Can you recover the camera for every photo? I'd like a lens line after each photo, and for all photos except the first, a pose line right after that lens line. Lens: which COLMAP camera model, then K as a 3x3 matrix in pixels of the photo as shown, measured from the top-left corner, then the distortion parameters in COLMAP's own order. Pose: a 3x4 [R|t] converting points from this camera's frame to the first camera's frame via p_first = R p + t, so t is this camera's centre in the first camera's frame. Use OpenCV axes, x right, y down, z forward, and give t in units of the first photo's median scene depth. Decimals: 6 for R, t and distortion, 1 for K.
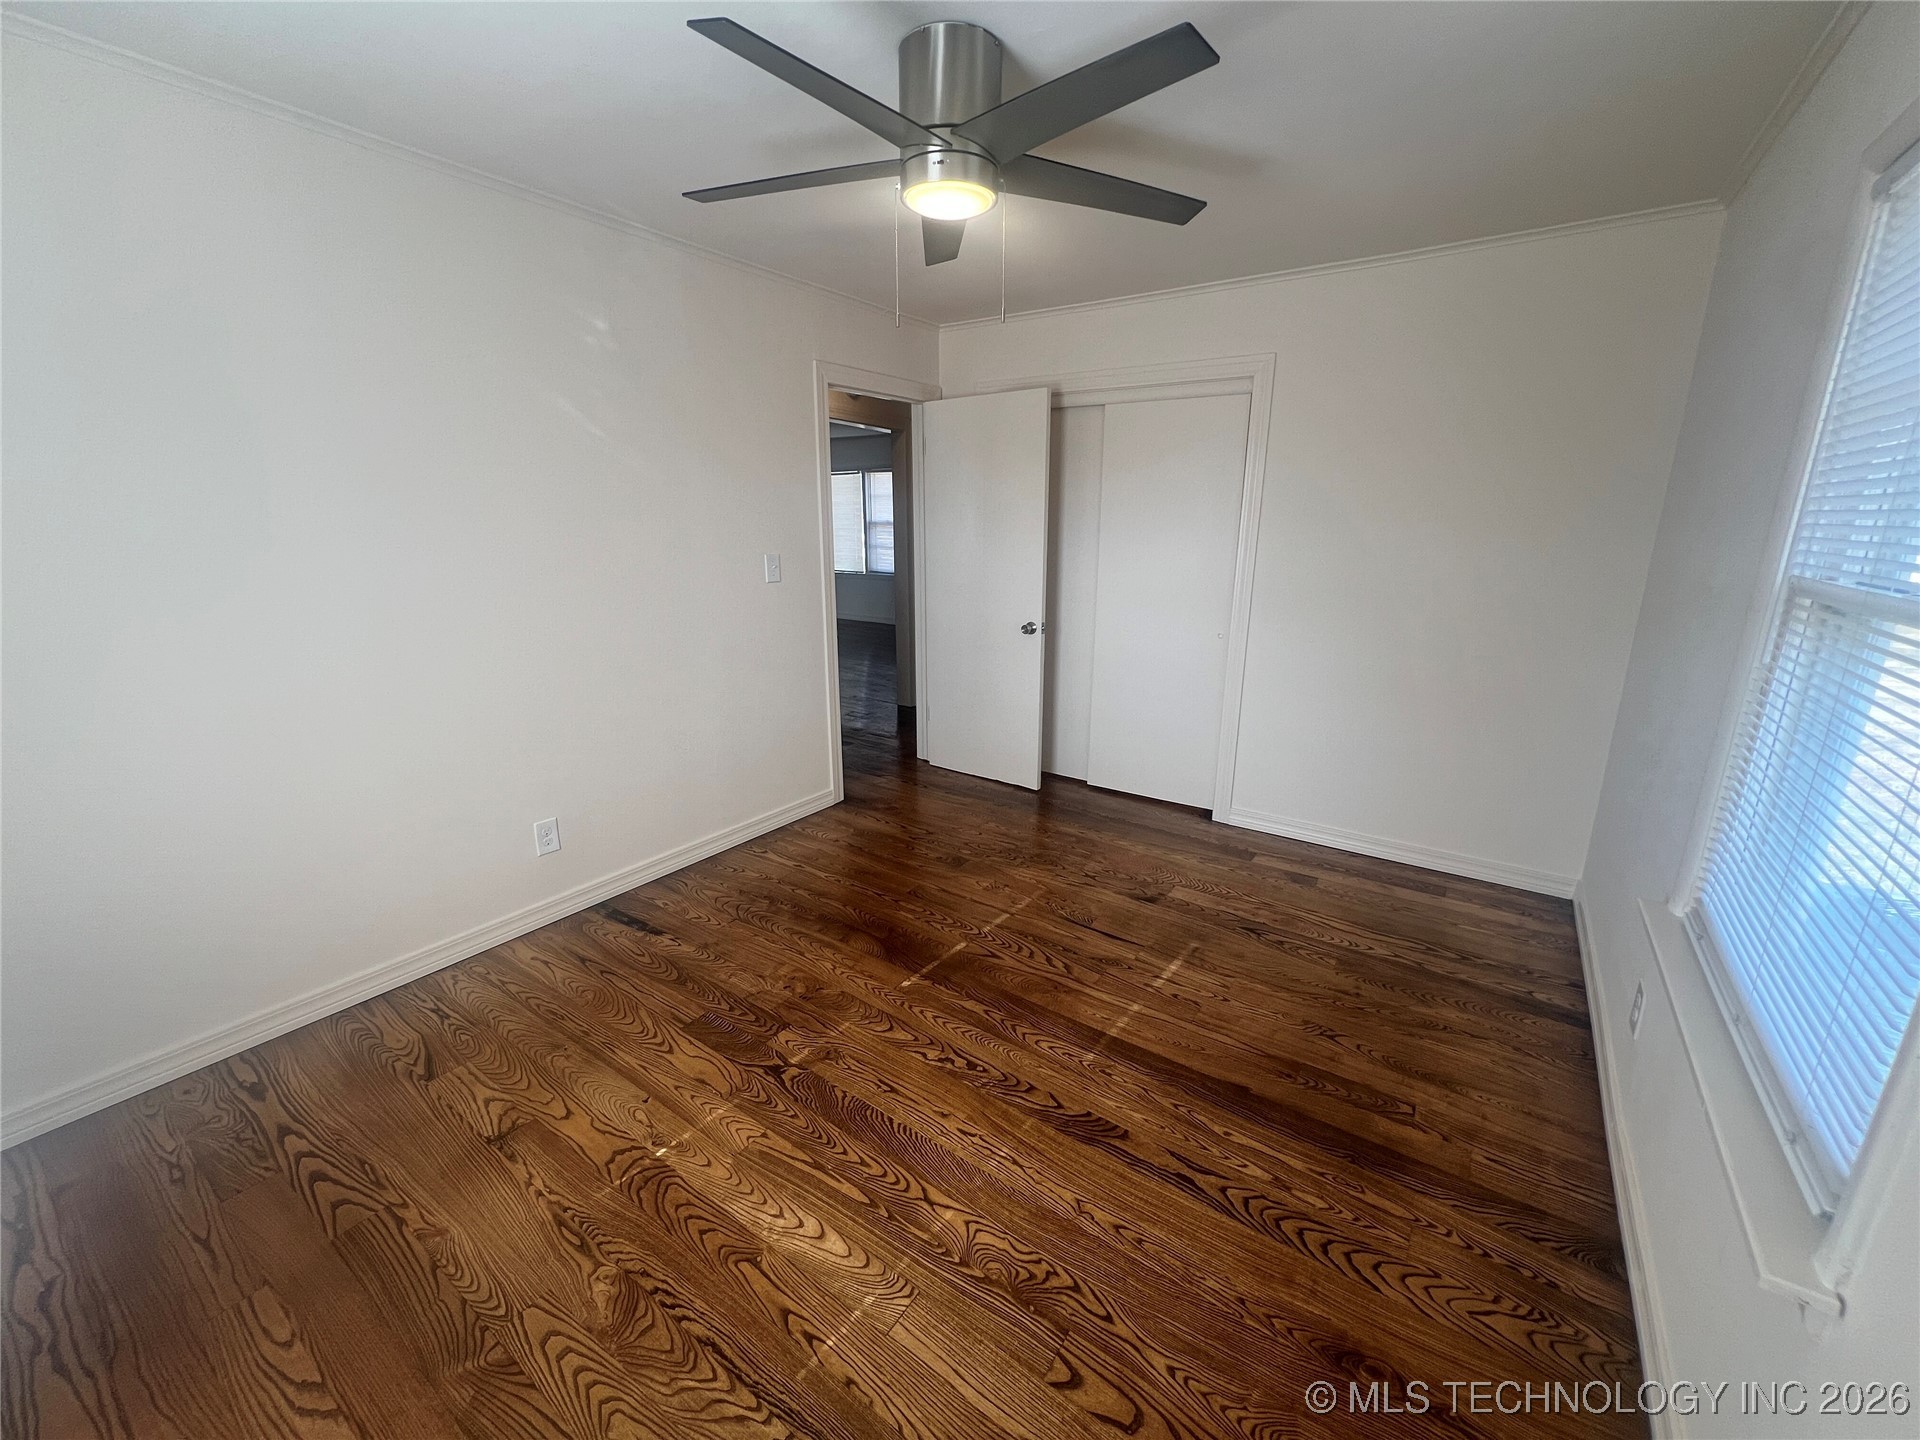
lens RADIAL K [[765.6, 0, 955.5], [0, 765.6, 719.6], [0, 0, 1]] dist [-0.003684, 0.001199]
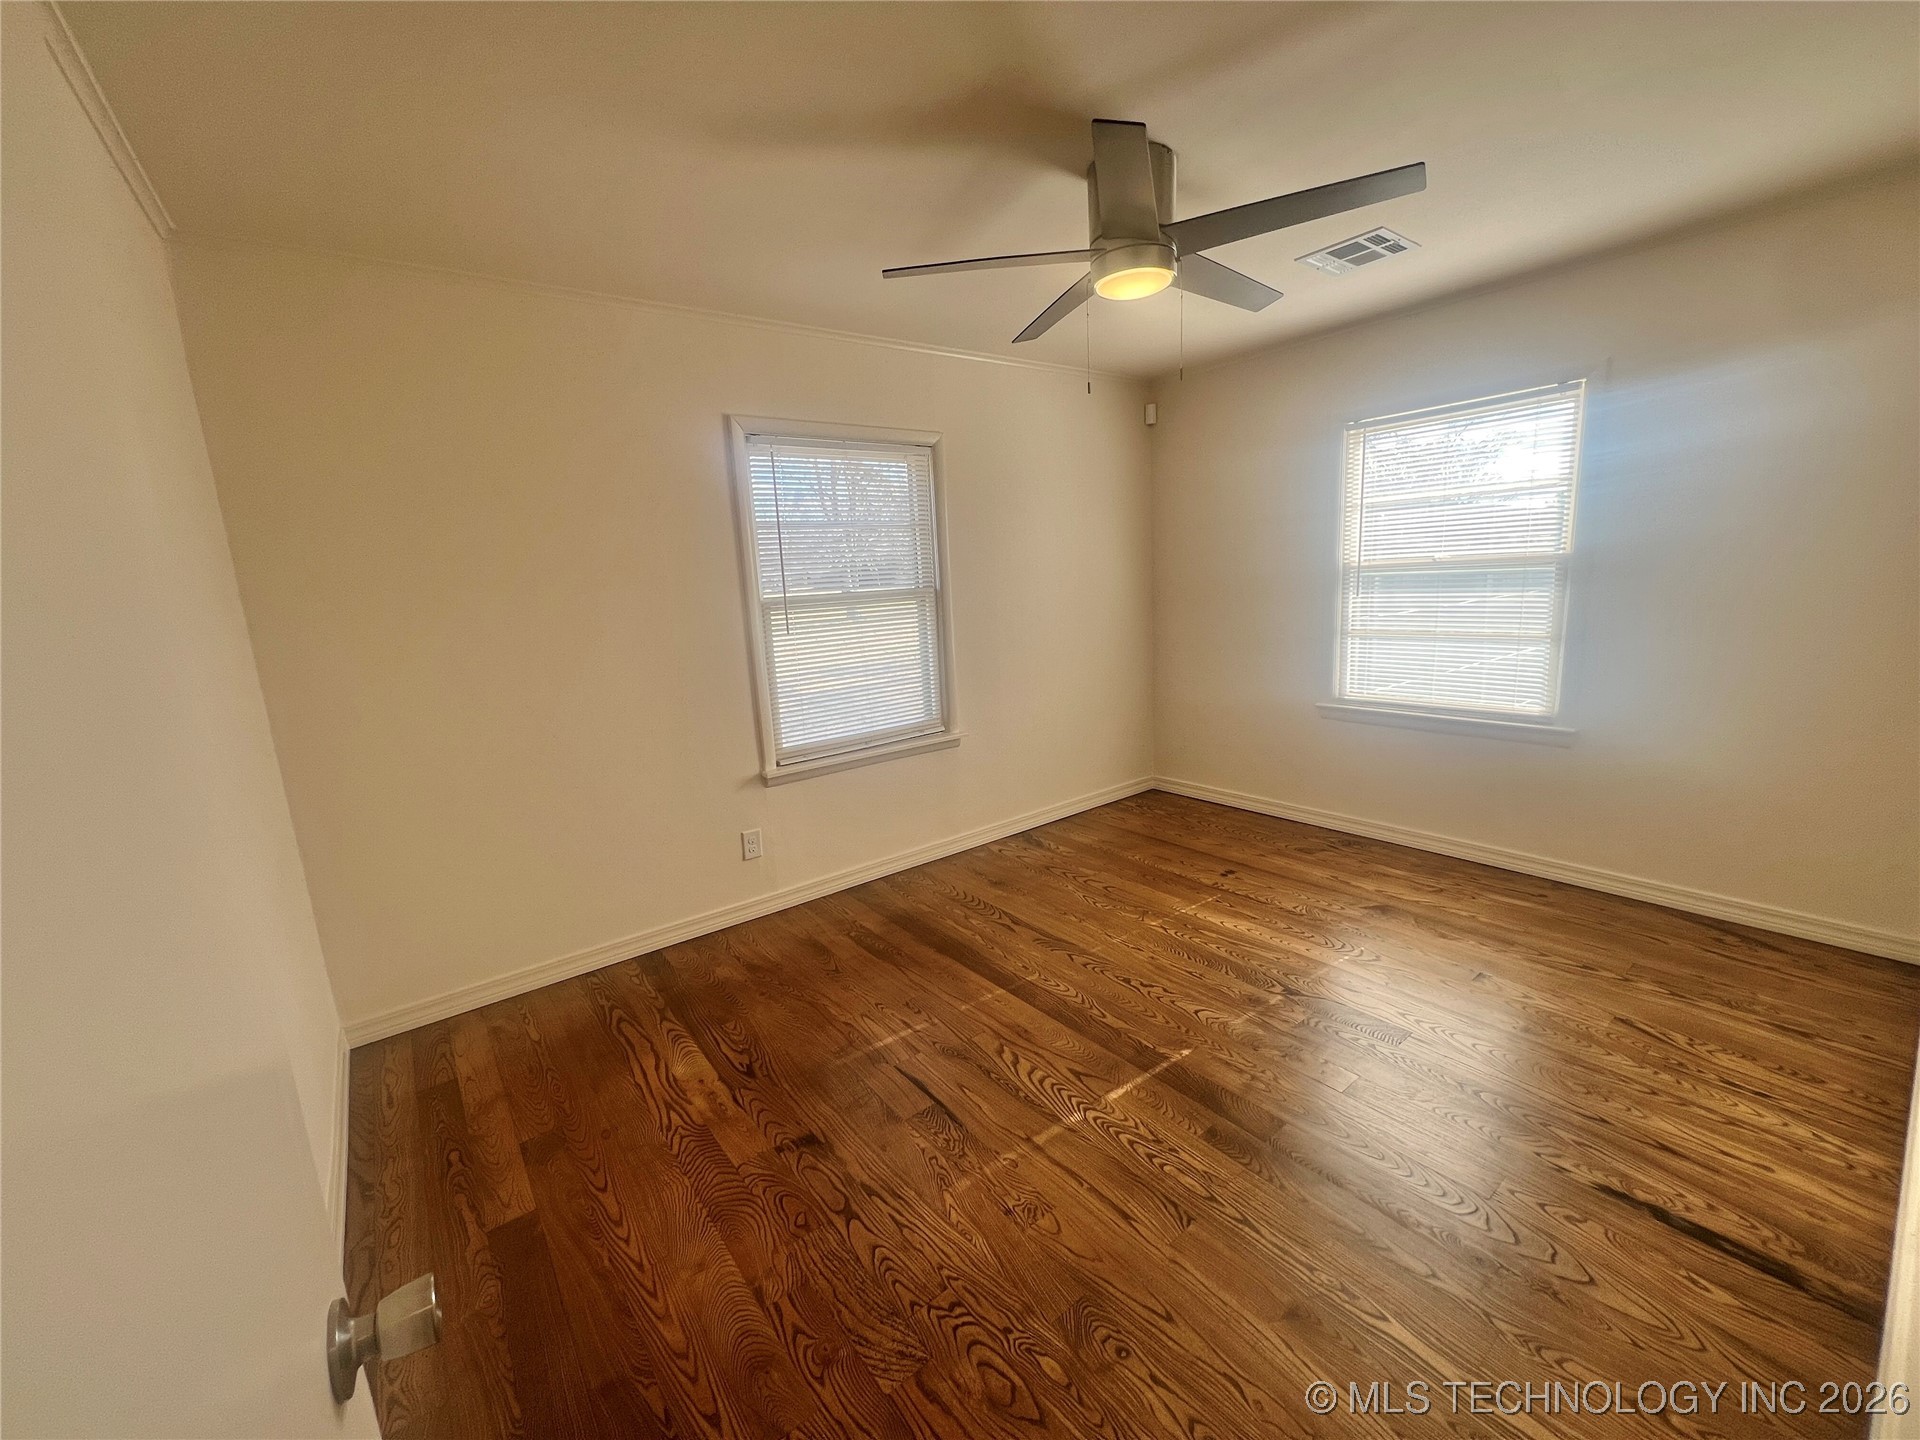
lens RADIAL K [[765.6, 0, 955.9], [0, 765.6, 719.4], [0, 0, 1]] dist [-0.003684, 0.001199]
pose [[-0.952061, -0.012059, 0.305671, -0.098557], [0.125178, 0.896378, 0.425250, -0.546962], [-0.279125, 0.443127, -0.851897, 2.105792]]
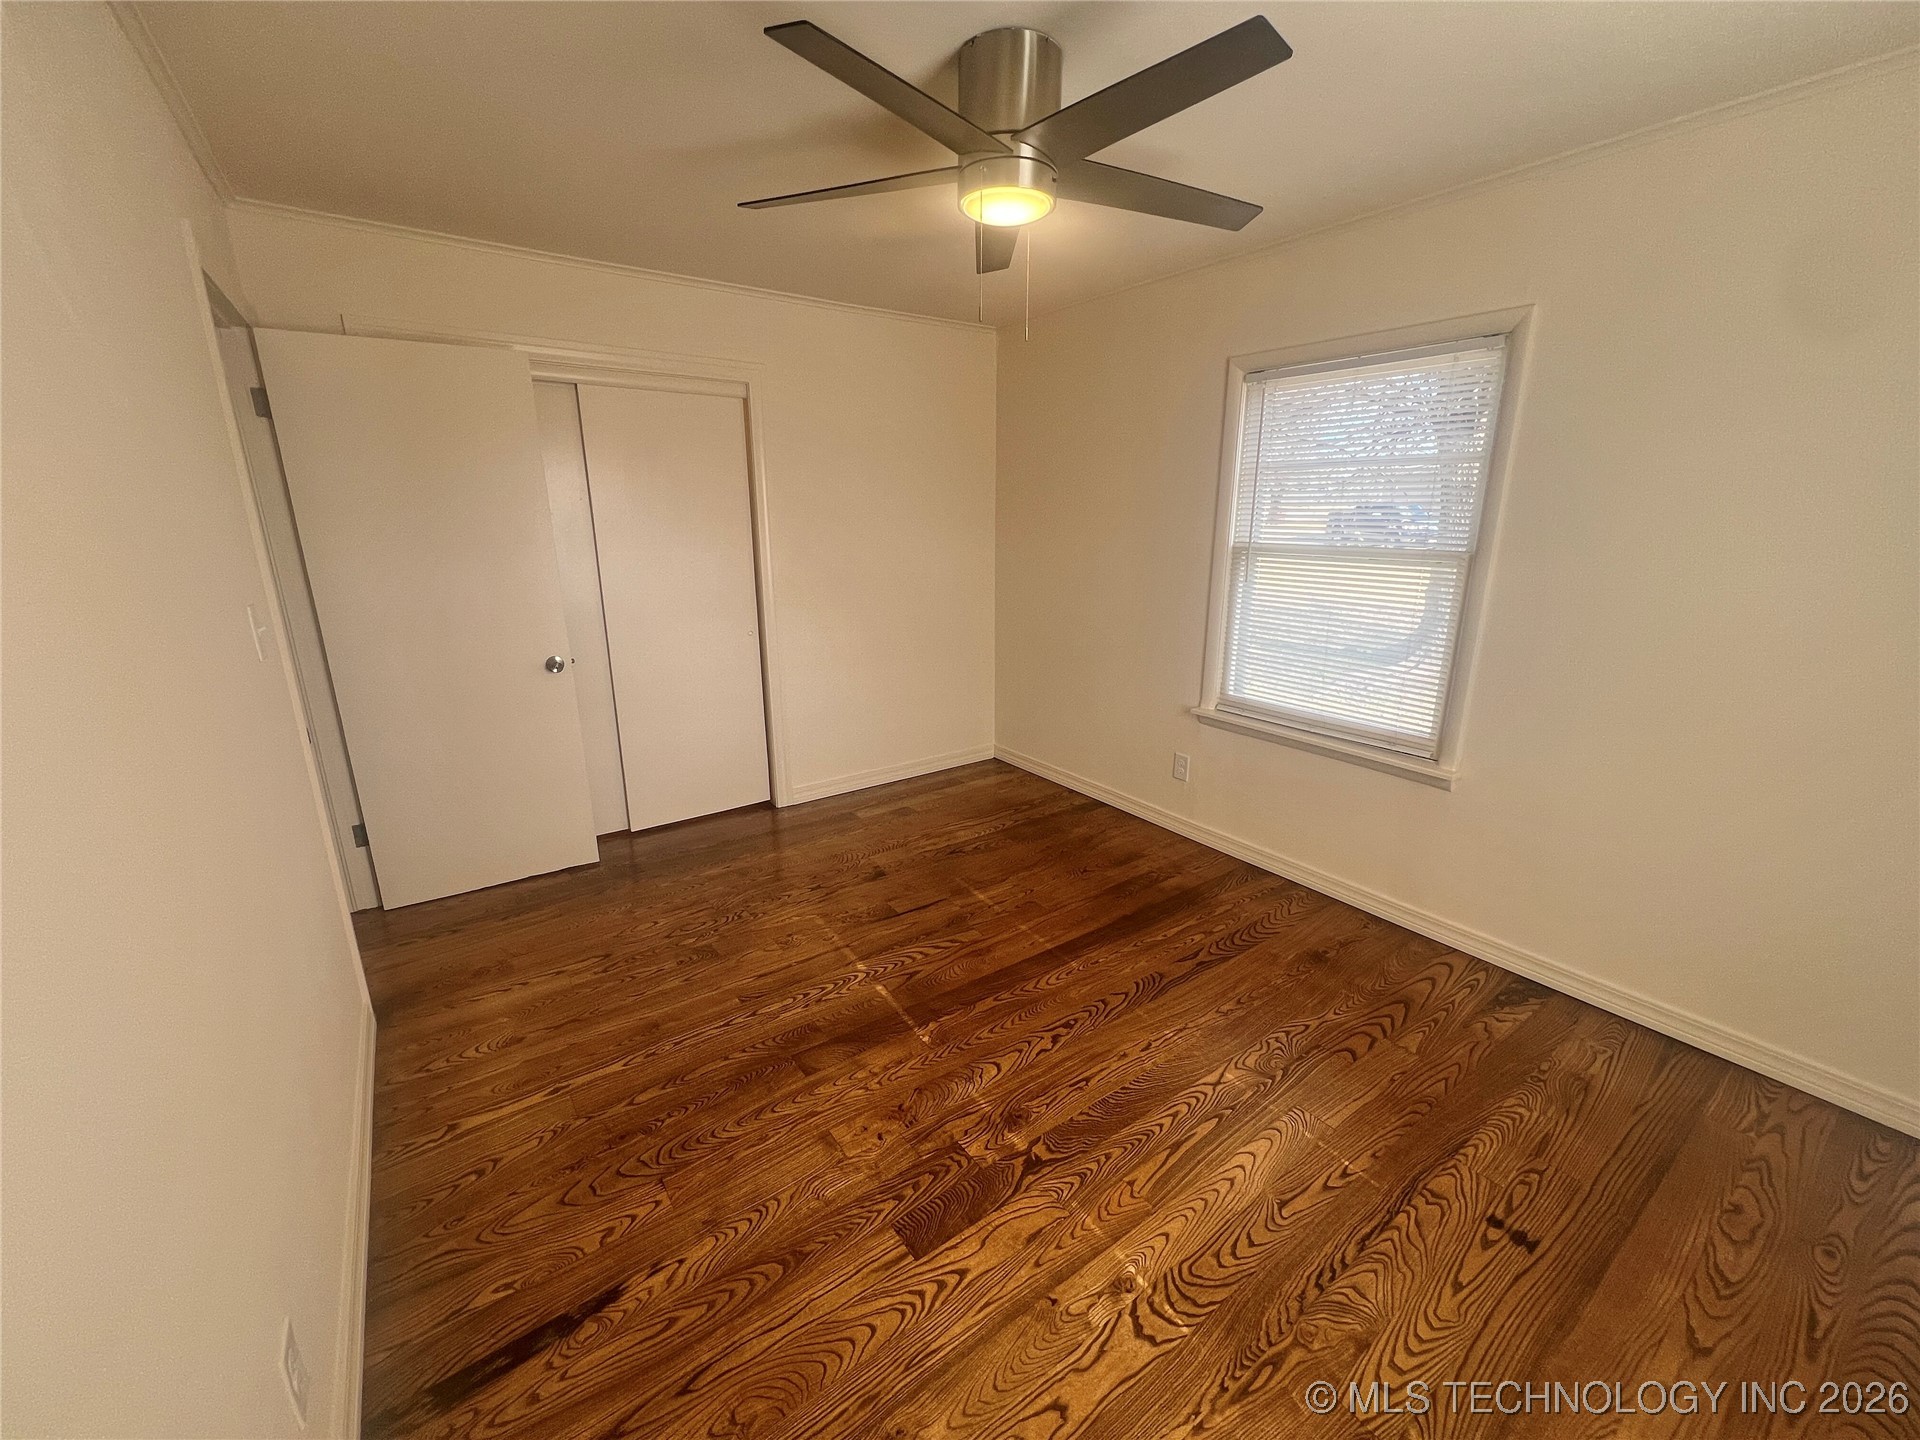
lens RADIAL K [[765.6, 0, 961.2], [0, 765.6, 721.1], [0, 0, 1]] dist [-0.003684, 0.001199]
pose [[0.330808, -0.255051, 0.908579, -0.974244], [0.244410, 0.953090, 0.178557, -0.207758], [-0.911499, 0.162998, 0.377627, 0.700413]]
